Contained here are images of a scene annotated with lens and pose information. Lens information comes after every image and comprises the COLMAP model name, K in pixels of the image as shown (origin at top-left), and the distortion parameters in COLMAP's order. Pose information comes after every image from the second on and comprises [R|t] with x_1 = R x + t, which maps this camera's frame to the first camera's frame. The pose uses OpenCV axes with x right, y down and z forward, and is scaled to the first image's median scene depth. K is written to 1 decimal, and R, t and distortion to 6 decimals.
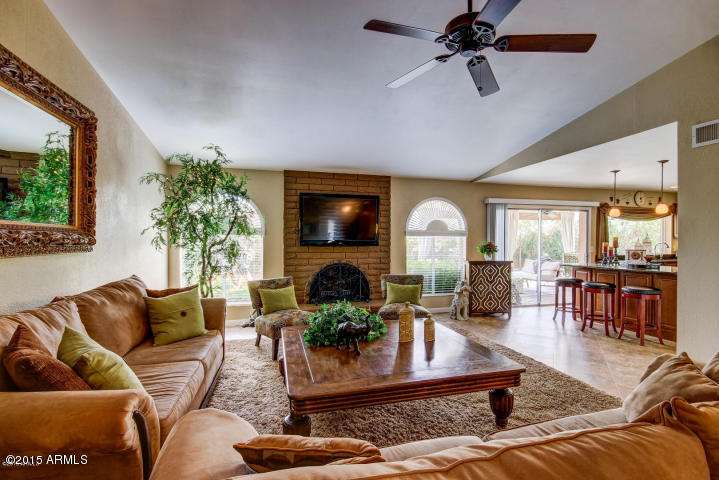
lens RADIAL K [[343.1, 0, 364.8], [0, 343.1, 242.5], [0, 0, 1]] dist [0.001488, -0.000366]
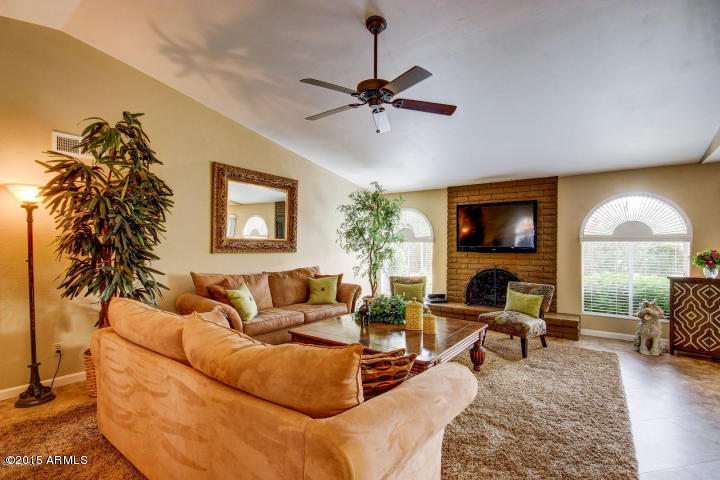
lens RADIAL K [[333.3, 0, 363.6], [0, 333.3, 243.6], [0, 0, 1]] dist [0.000074, -0.000125]
pose [[0.626737, -0.003827, -0.779222, 0.468080], [-0.008381, 0.999897, -0.011652, -0.001373], [0.779186, 0.013834, 0.626640, 0.059674]]
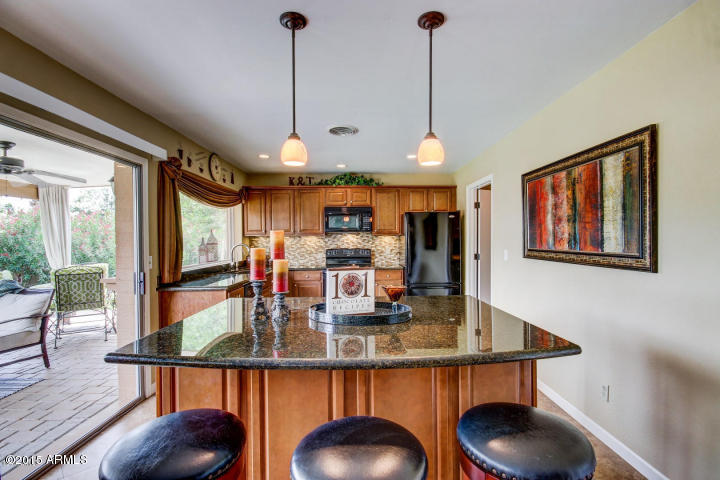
lens RADIAL K [[333.3, 0, 363.6], [0, 333.3, 243.6], [0, 0, 1]] dist [0.000074, -0.000125]
pose [[0.248646, -0.012606, 0.968512, 0.436776], [0.008909, 0.999903, 0.010727, -0.006278], [-0.968554, 0.005962, 0.248734, 0.841569]]
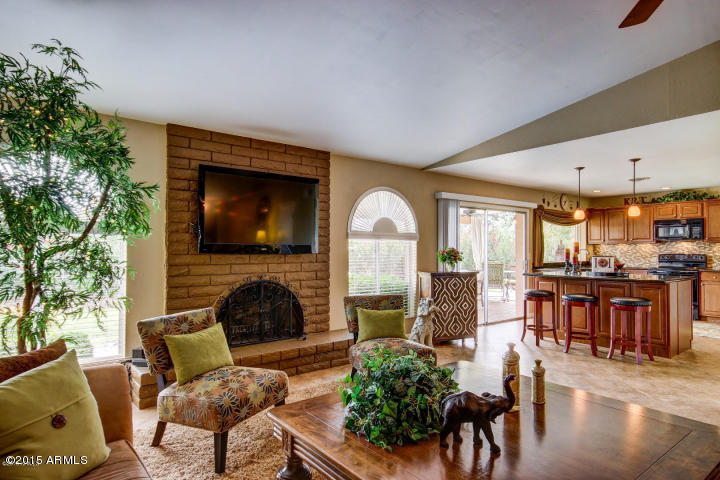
lens RADIAL K [[421.0, 0, 361.9], [0, 421.0, 246.4], [0, 0, 1]] dist [0.008707, 0.002036]
pose [[0.921416, 0.002321, 0.388571, -0.206571], [0.001710, 0.999948, -0.010028, 0.004788], [-0.388574, 0.009904, 0.921364, 0.211899]]
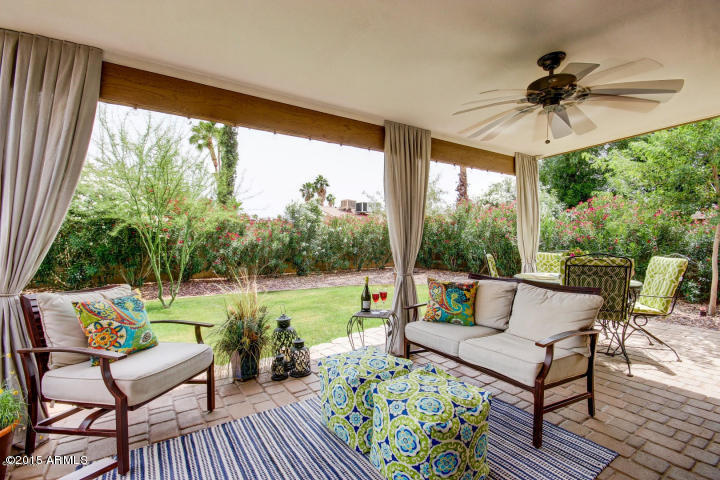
lens RADIAL K [[343.6, 0, 365.3], [0, 343.6, 242.5], [0, 0, 1]] dist [0.001488, -0.000366]
pose [[0.952791, -0.008164, 0.303518, 0.521504], [0.001202, 0.999732, 0.023116, 0.017812], [-0.303626, -0.021659, 0.952545, 1.272536]]
